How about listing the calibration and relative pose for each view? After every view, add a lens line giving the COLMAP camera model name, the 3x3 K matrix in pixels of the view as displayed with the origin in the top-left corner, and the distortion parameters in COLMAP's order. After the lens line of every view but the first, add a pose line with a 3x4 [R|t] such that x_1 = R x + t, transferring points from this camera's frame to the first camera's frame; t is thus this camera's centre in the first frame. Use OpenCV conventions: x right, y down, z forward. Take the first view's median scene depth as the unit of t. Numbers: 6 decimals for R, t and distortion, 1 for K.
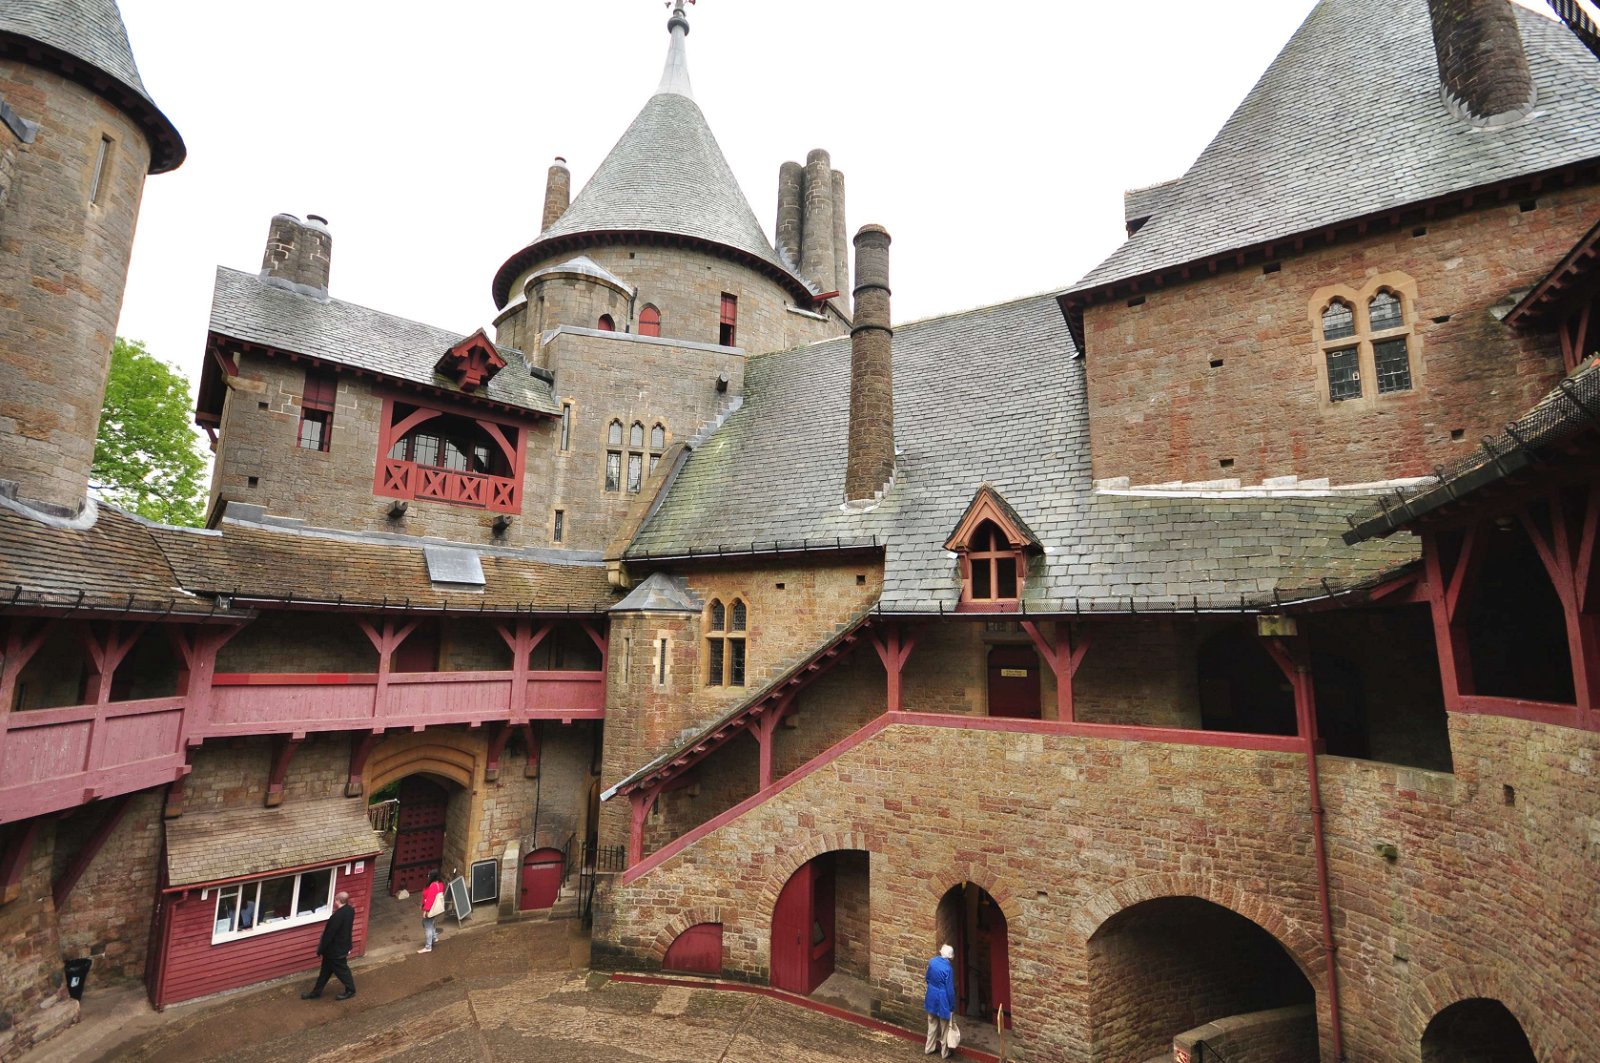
lens RADIAL K [[724.5, 0, 800.0], [0, 724.5, 531.5], [0, 0, 1]] dist [0.005022, 0.000756]
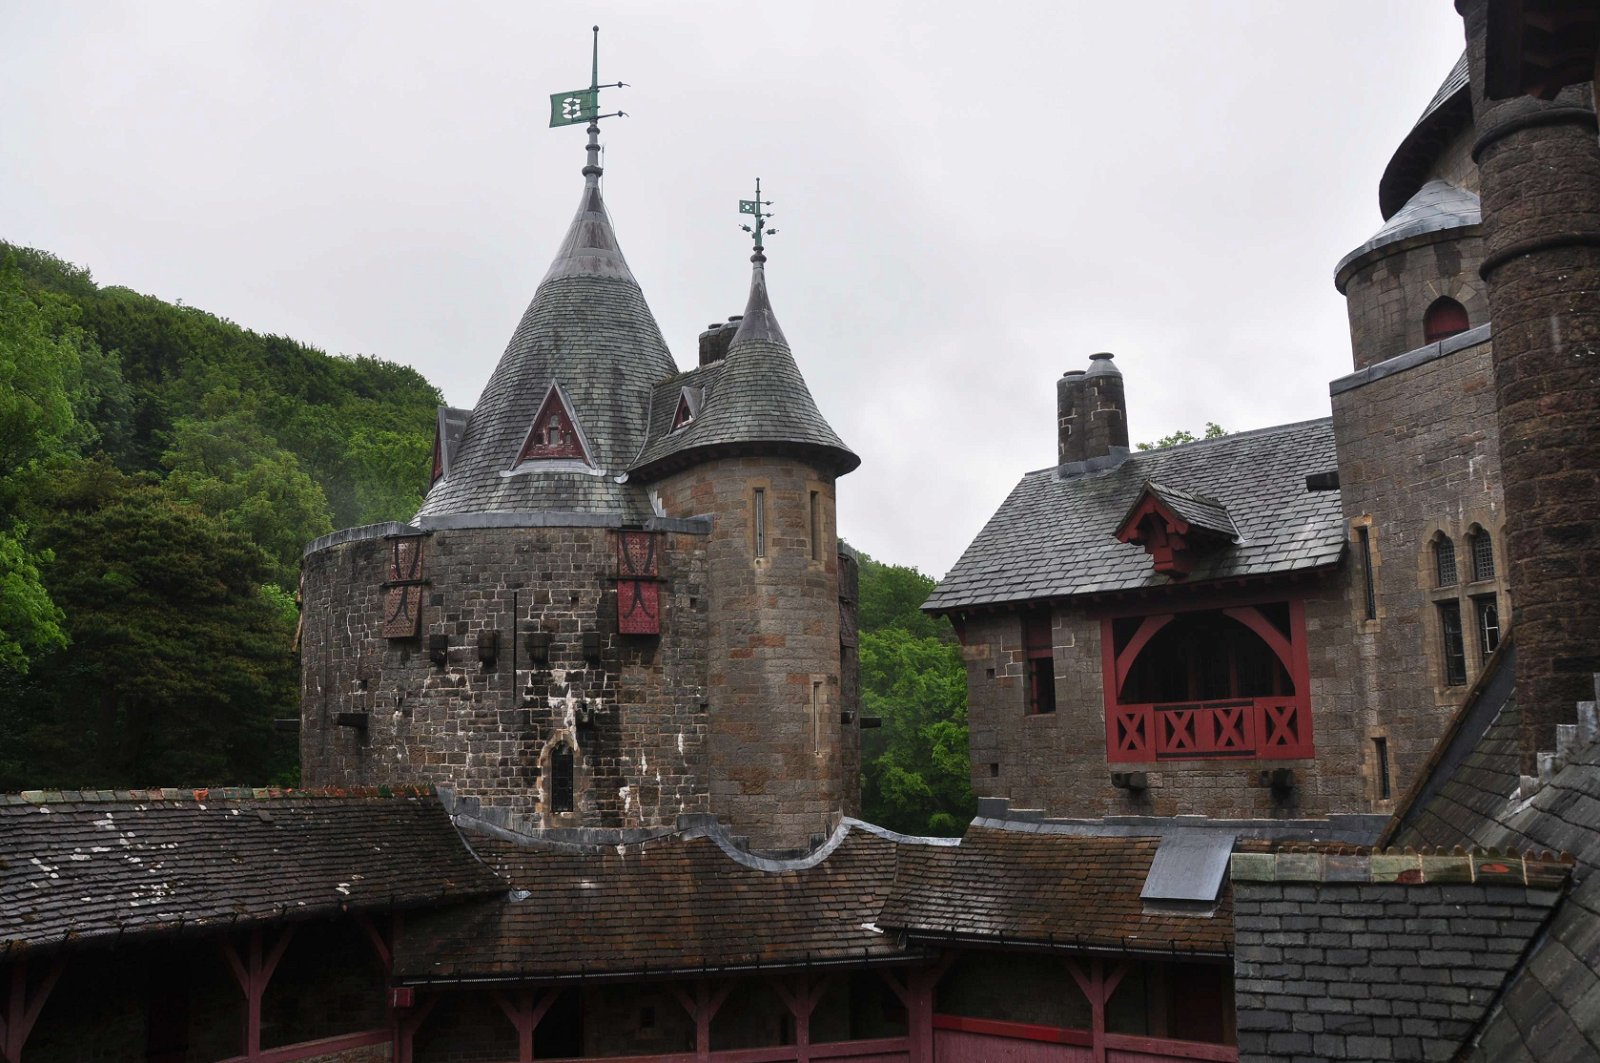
lens RADIAL K [[1315.9, 0, 800.0], [0, 1315.9, 531.5], [0, 0, 1]] dist [-0.117536, 0.008864]
pose [[0.089509, -0.177029, -0.980127, 0.624113], [0.187435, 0.969488, -0.157990, -0.117769], [0.978190, -0.169569, 0.119959, 0.562924]]
